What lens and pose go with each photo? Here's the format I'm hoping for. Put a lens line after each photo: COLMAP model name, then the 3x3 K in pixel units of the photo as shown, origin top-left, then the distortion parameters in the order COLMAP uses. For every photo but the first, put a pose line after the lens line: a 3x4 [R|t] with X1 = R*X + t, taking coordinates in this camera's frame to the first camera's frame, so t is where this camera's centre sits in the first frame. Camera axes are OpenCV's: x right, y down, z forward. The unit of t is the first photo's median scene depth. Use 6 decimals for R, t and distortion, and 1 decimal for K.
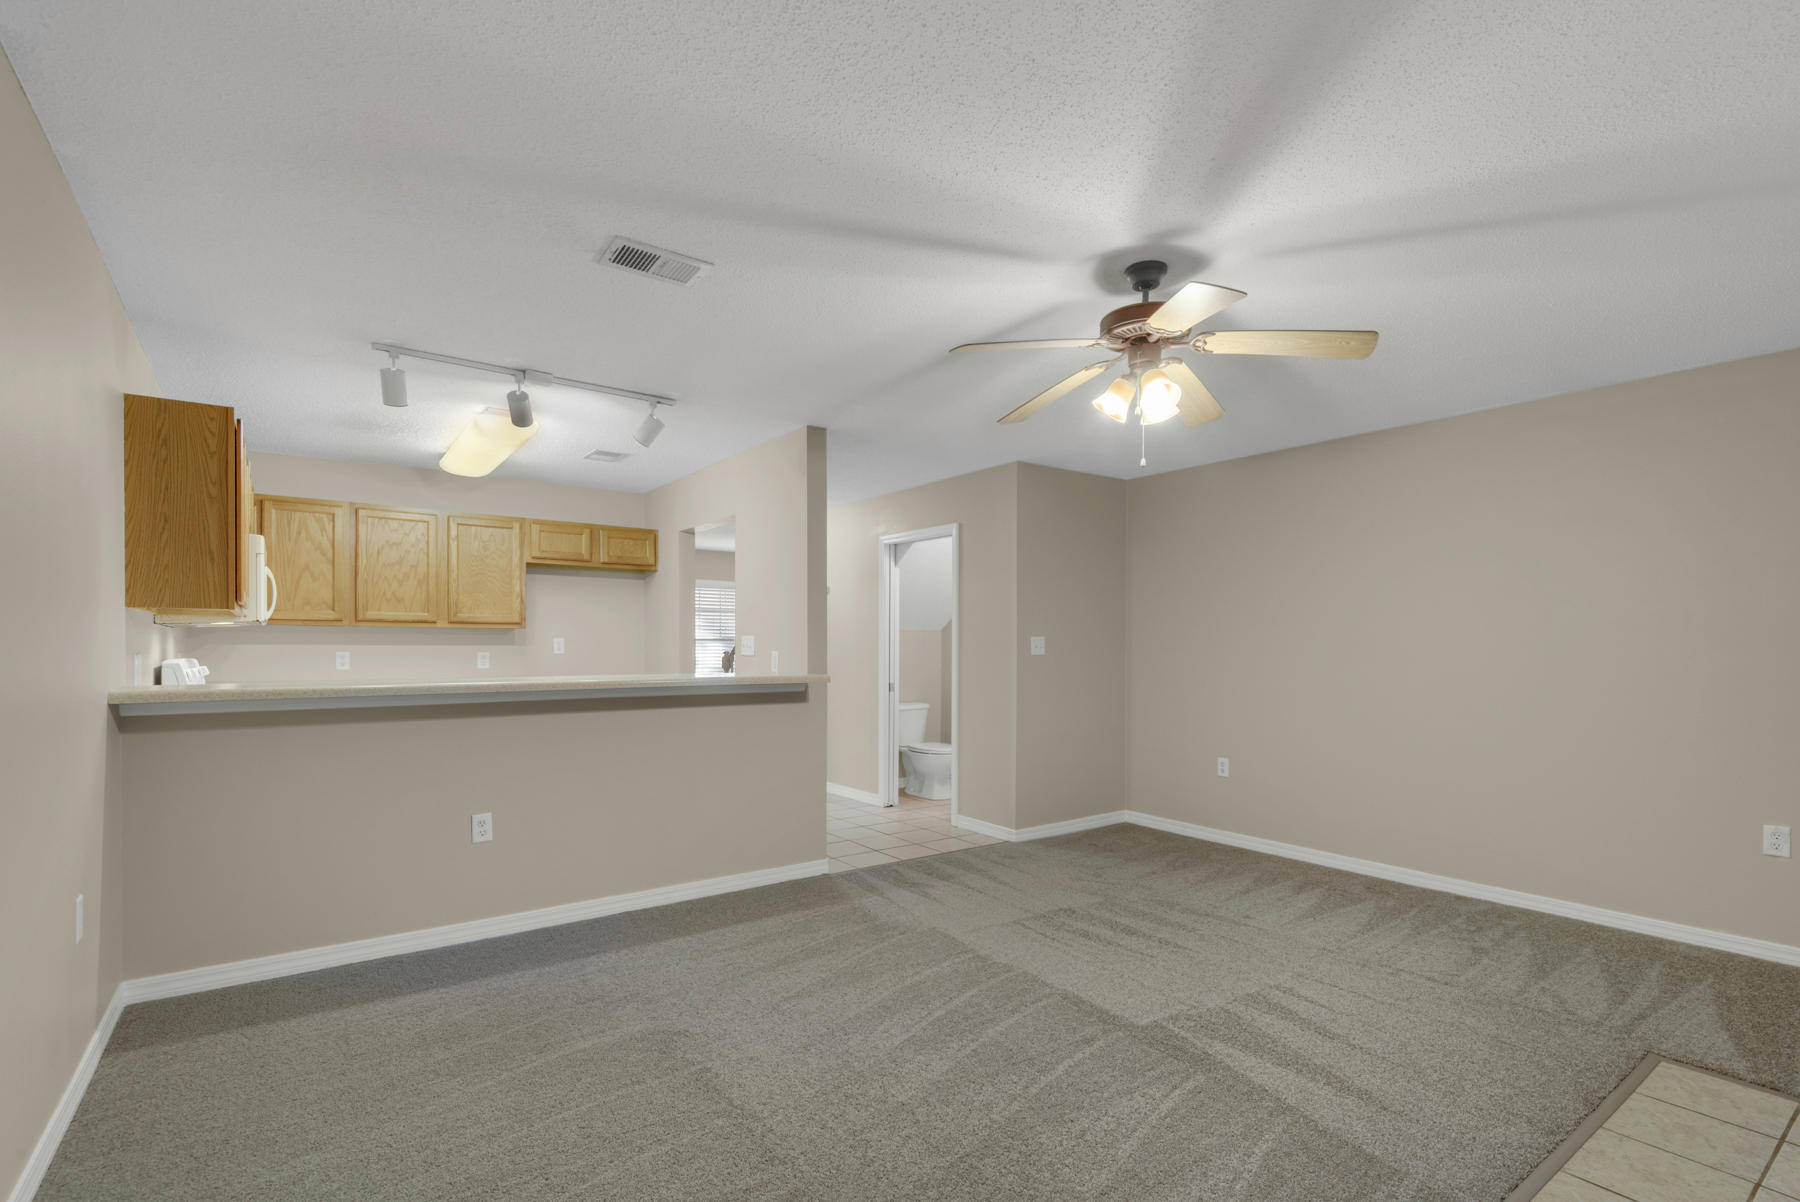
lens RADIAL K [[822.6, 0, 927.1], [0, 822.6, 642.7], [0, 0, 1]] dist [0.003164, 0.000134]
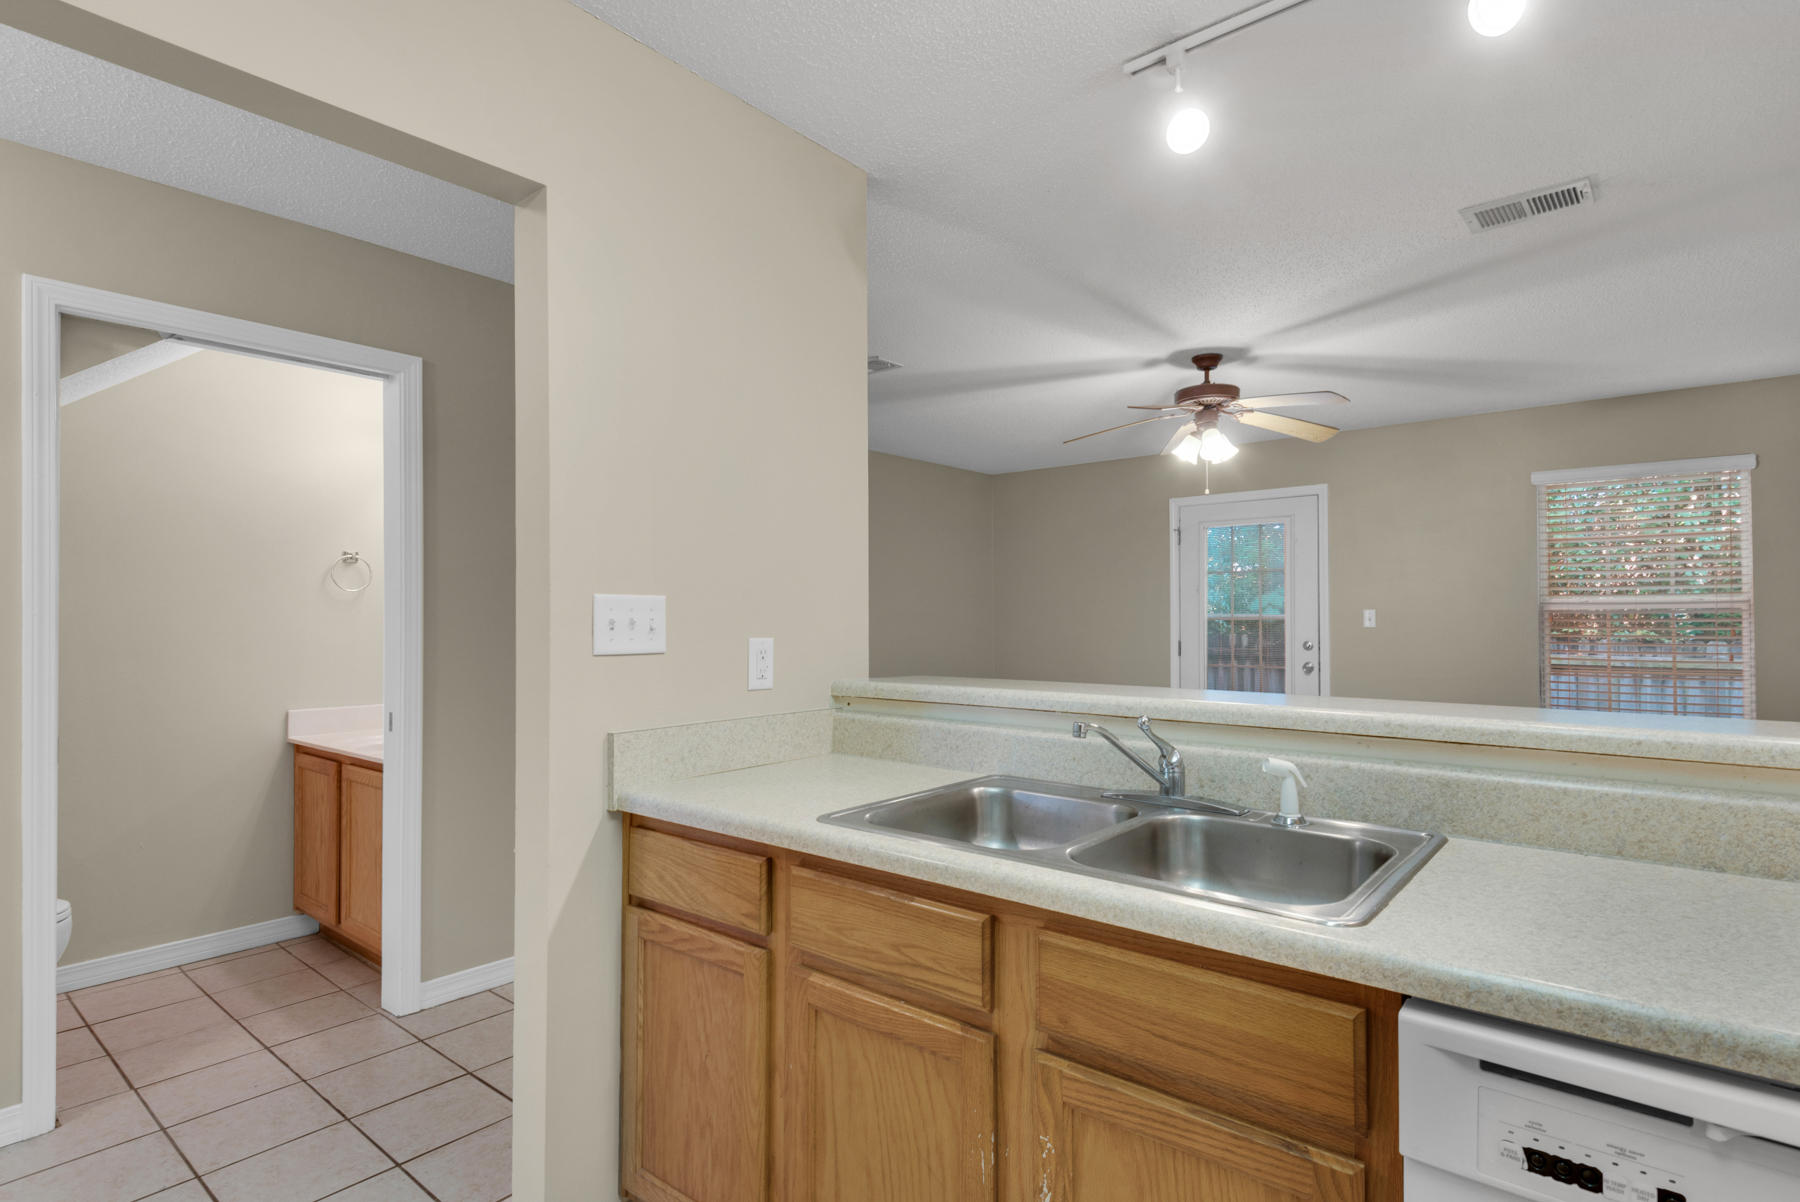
lens RADIAL K [[909.2, 0, 890.8], [0, 909.2, 608.9], [0, 0, 1]] dist [-0.003034, -0.004011]
pose [[-0.214291, 0.013890, 0.976671, -0.547059], [-0.005099, 0.999869, -0.015339, 0.000488], [-0.976756, -0.008267, -0.214193, 0.903702]]
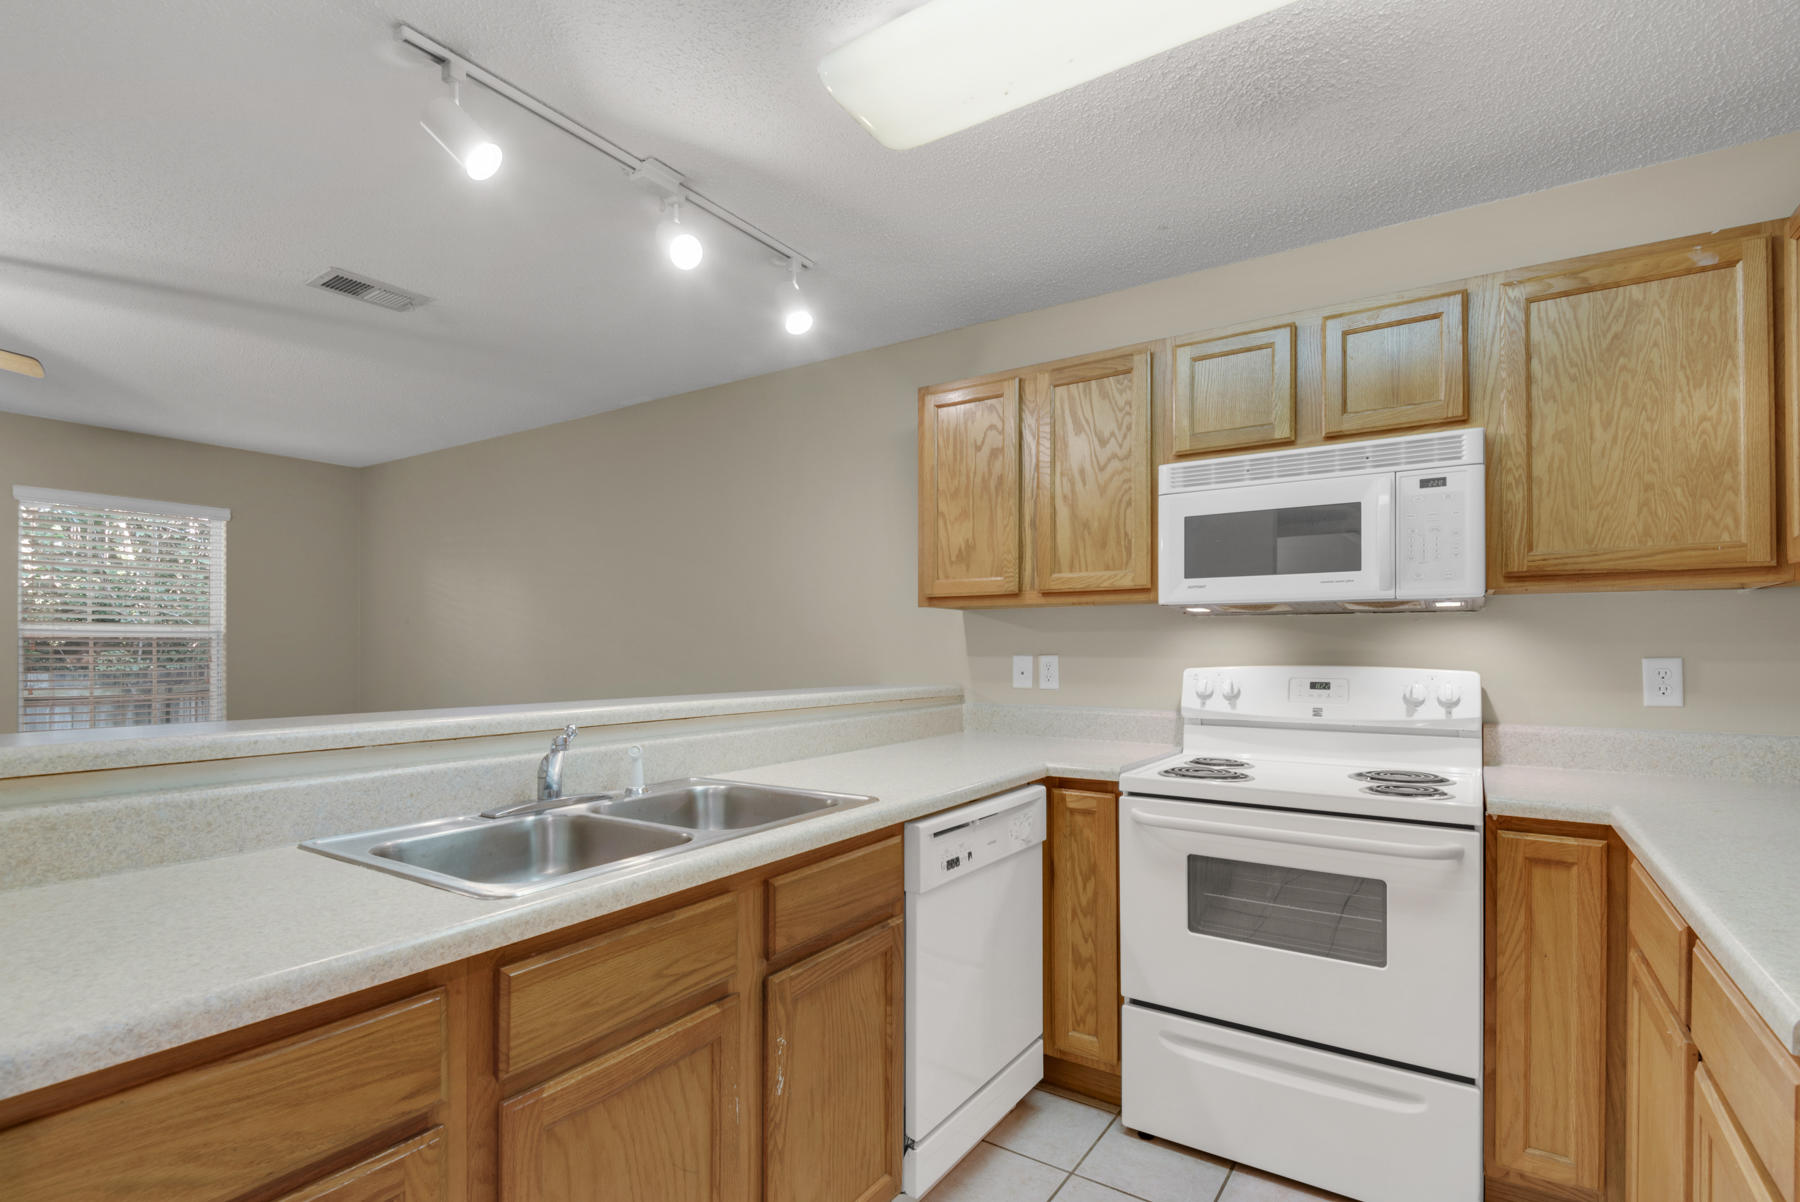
lens RADIAL K [[855.6, 0, 897.7], [0, 855.6, 641.5], [0, 0, 1]] dist [0.003914, -0.004320]
pose [[-0.945963, 0.001600, -0.324272, -0.297519], [0.004683, 0.999951, -0.008729, 0.003815], [0.324242, -0.009776, -0.945924, 1.077260]]
